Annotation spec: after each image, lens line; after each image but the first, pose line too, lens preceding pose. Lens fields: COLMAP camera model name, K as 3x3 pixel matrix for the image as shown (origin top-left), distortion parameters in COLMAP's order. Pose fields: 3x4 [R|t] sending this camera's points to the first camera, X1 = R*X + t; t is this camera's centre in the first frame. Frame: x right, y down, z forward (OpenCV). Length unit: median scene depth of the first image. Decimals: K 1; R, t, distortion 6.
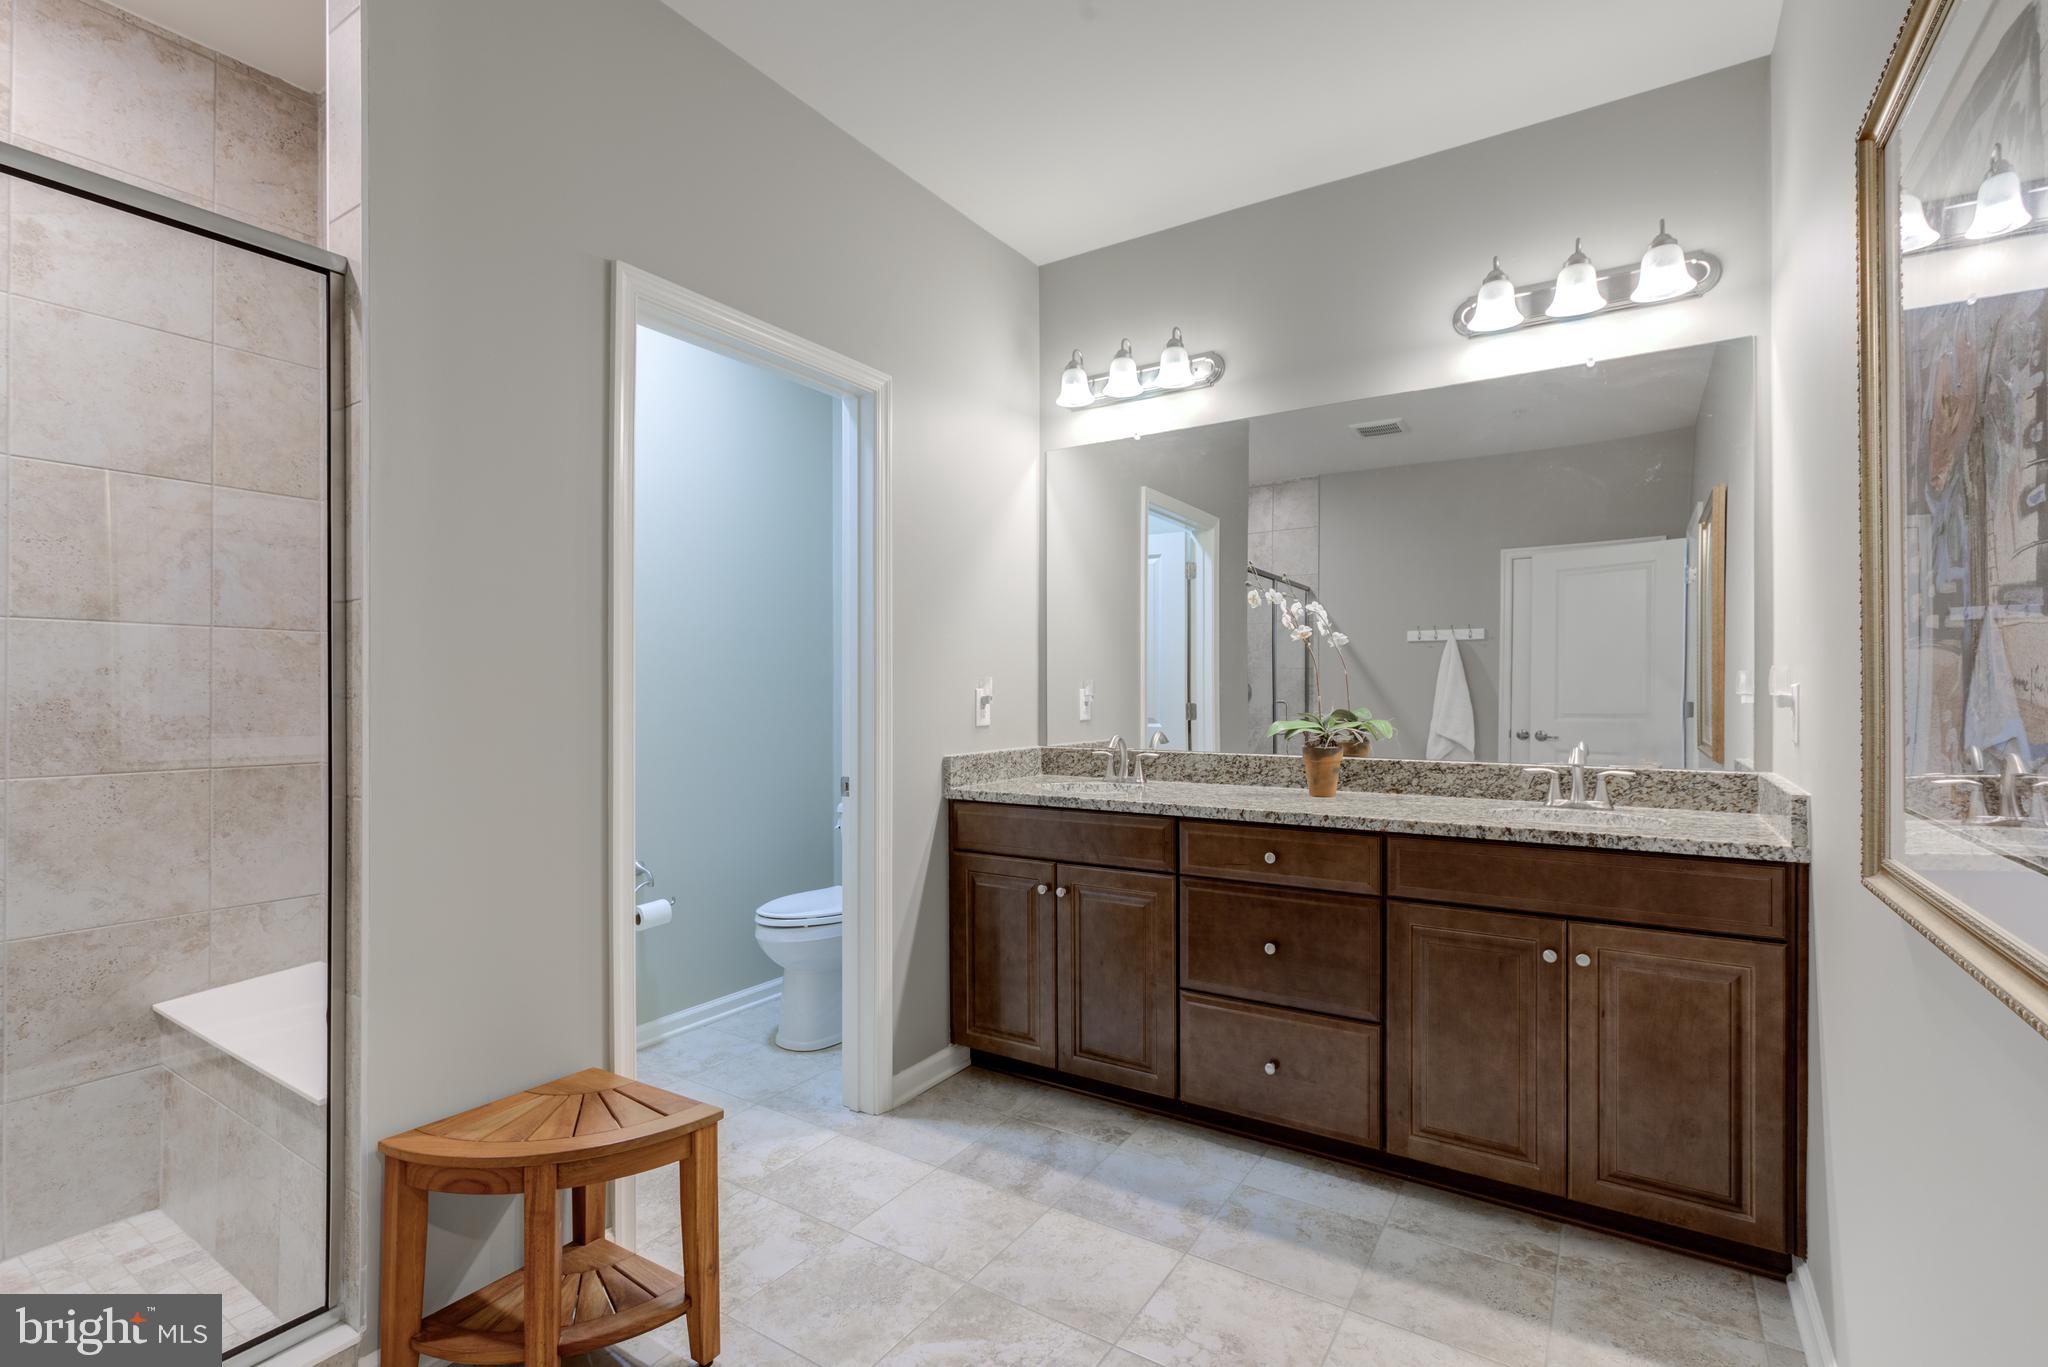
lens RADIAL K [[930.5, 0, 997.4], [0, 930.5, 689.4], [0, 0, 1]] dist [-0.018820, 0.011622]
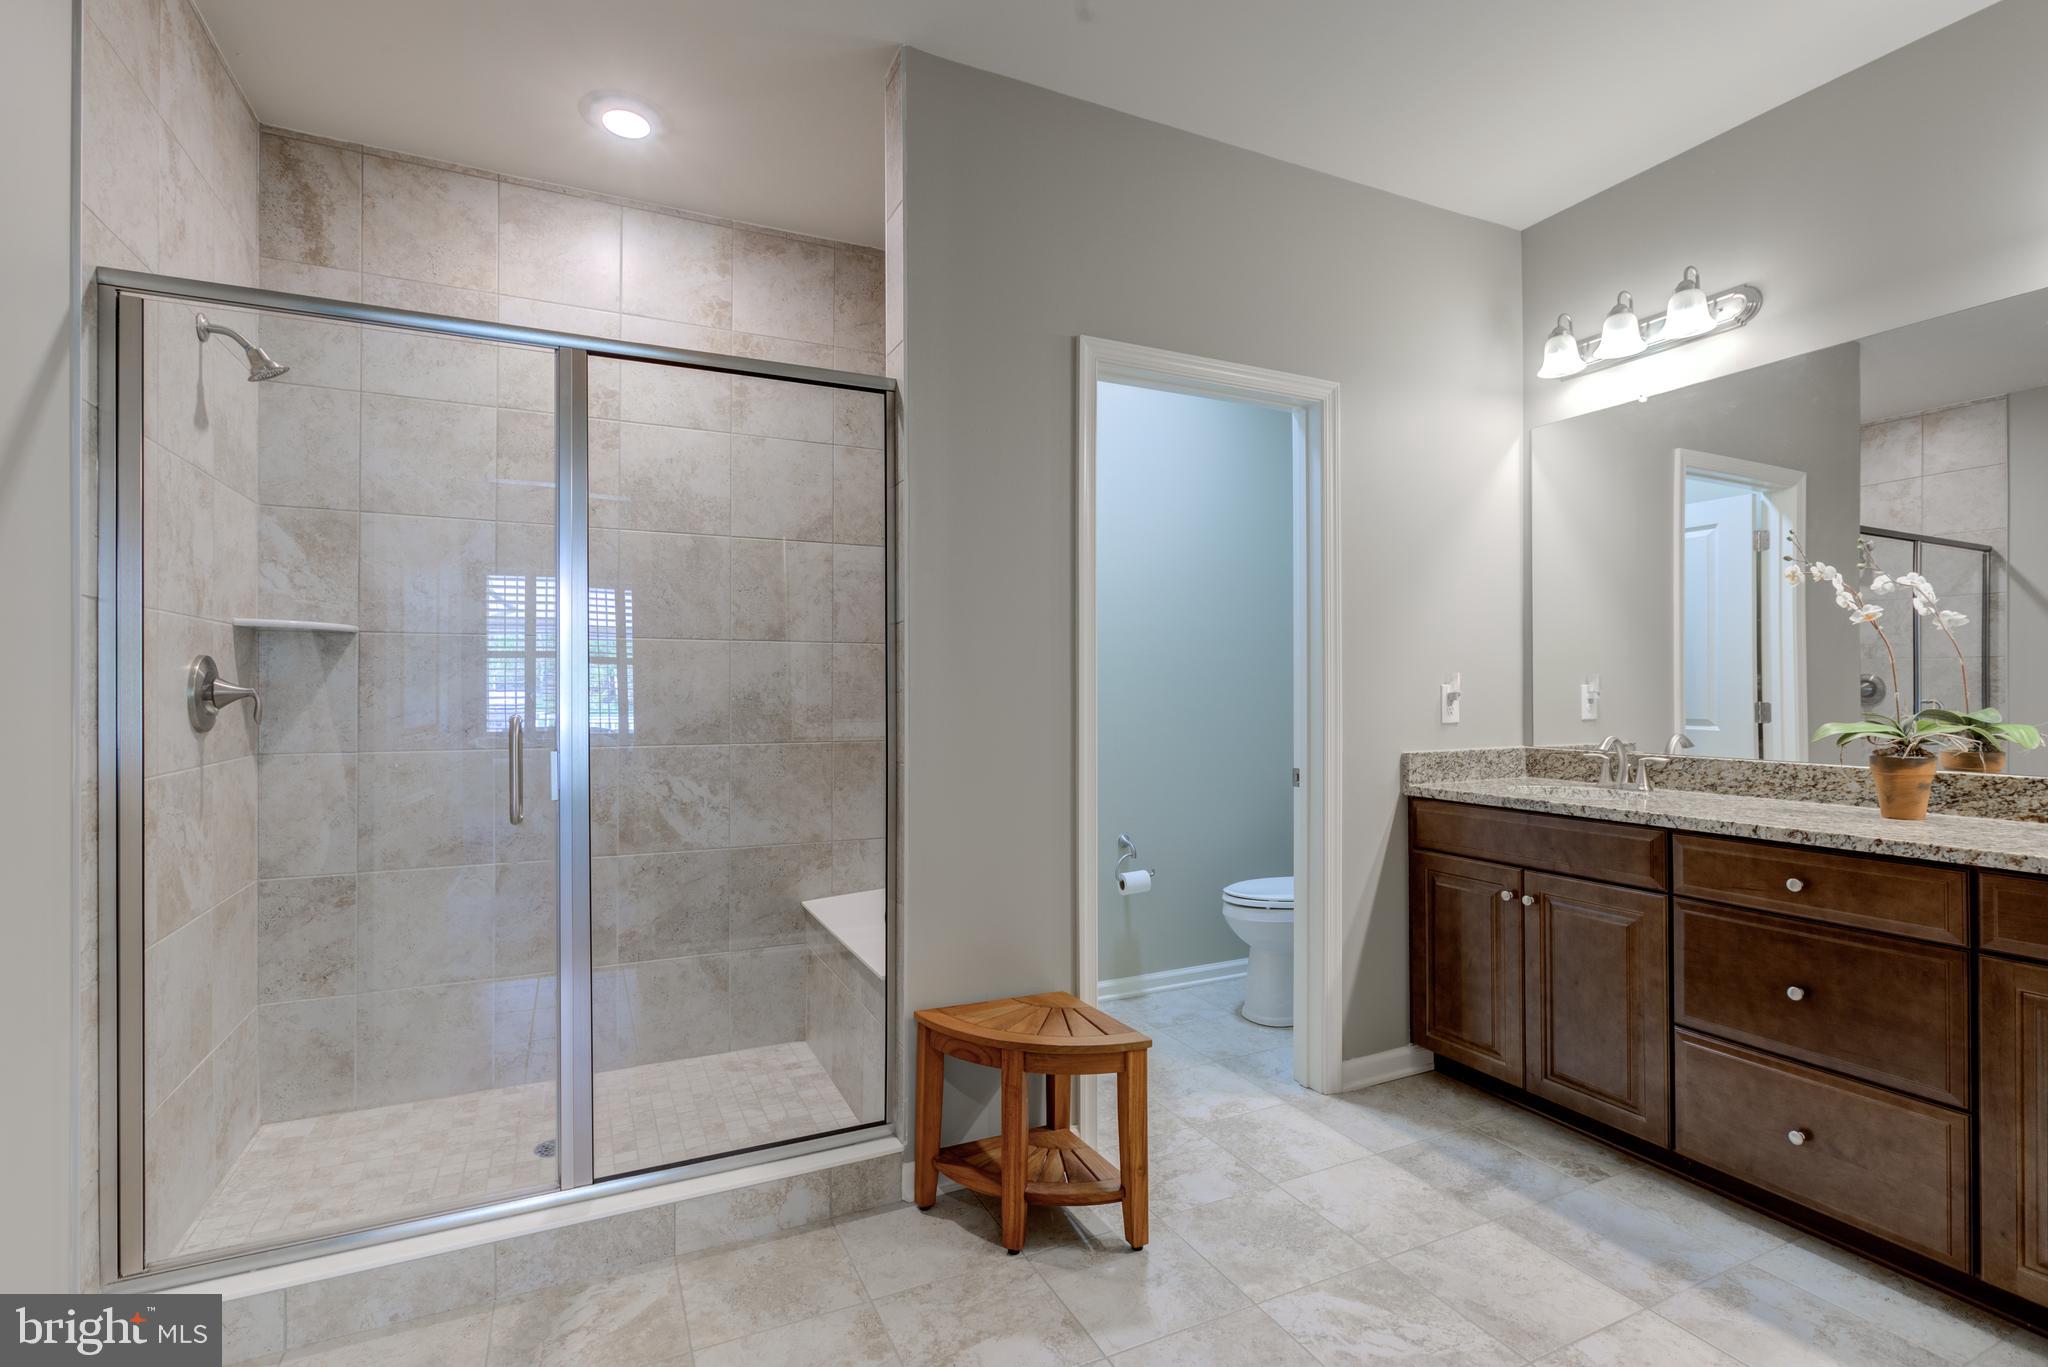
lens RADIAL K [[943.2, 0, 1024.0], [0, 943.2, 683.5], [0, 0, 1]] dist [0.000581, 0.000402]
pose [[0.858968, -0.003591, -0.512016, 0.132561], [0.001904, 0.999991, -0.003818, 0.001184], [0.512025, 0.002305, 0.858967, -0.089978]]
